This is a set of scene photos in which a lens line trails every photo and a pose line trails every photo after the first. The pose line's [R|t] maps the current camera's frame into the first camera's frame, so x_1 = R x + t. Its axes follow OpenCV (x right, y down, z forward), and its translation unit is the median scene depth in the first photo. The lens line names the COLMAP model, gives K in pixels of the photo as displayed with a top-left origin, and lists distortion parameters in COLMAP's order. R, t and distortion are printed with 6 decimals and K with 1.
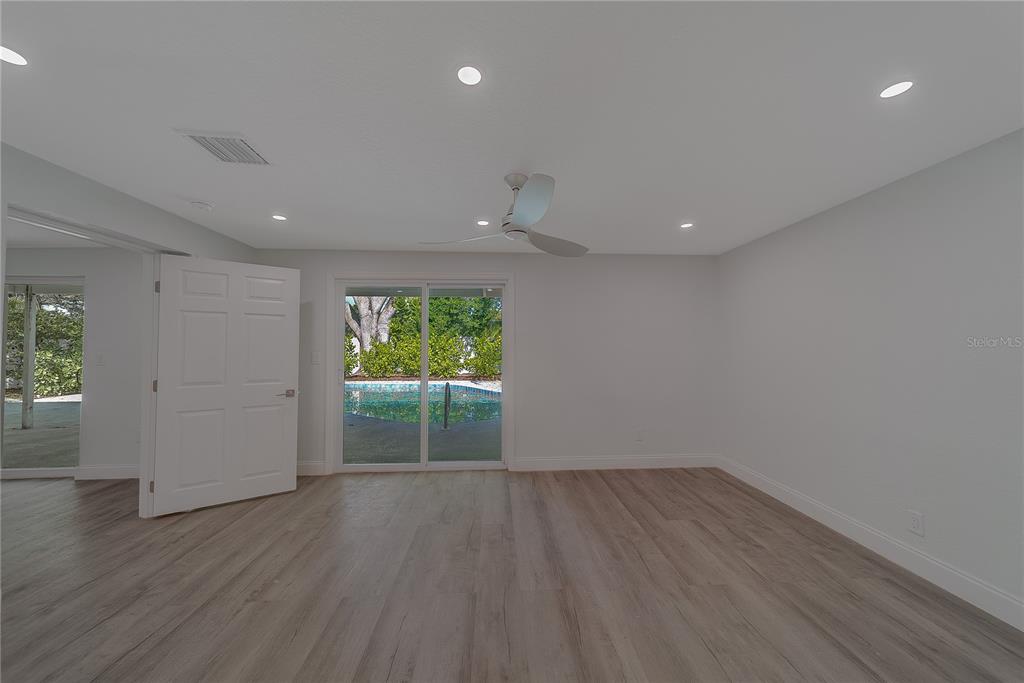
lens RADIAL K [[370.4, 0, 517.2], [0, 370.4, 342.0], [0, 0, 1]] dist [-0.000098, 0.000018]
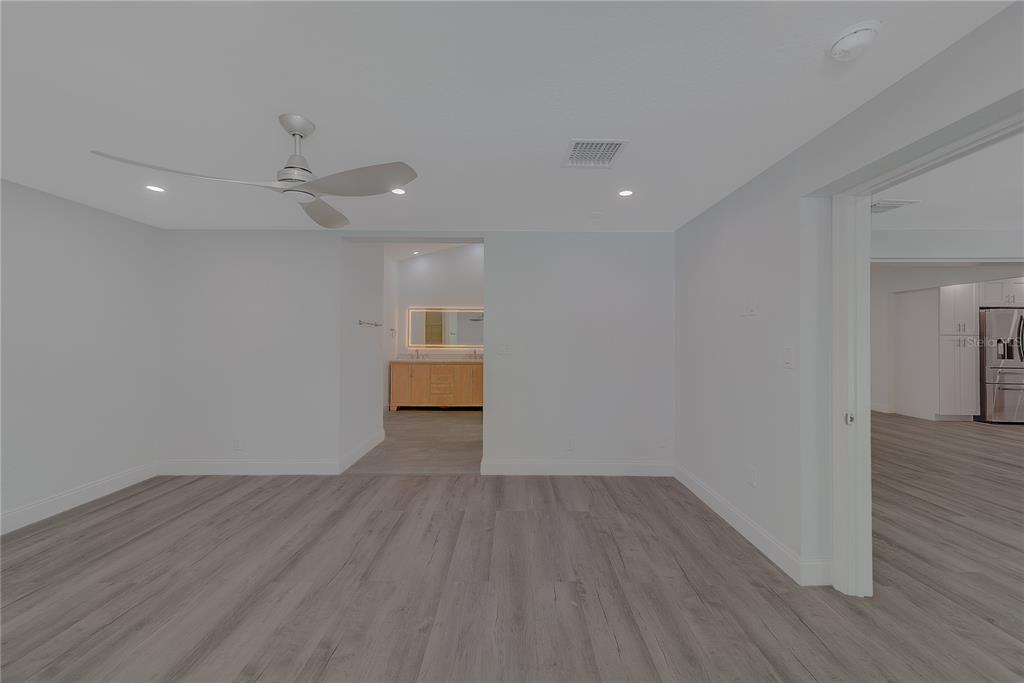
lens RADIAL K [[364.2, 0, 512.1], [0, 364.2, 339.8], [0, 0, 1]] dist [0.008838, 0.000025]
pose [[-0.998468, -0.005713, 0.055033, -0.138350], [-0.006642, 0.999838, -0.016719, 0.009027], [-0.054929, -0.017059, -0.998345, 0.476738]]
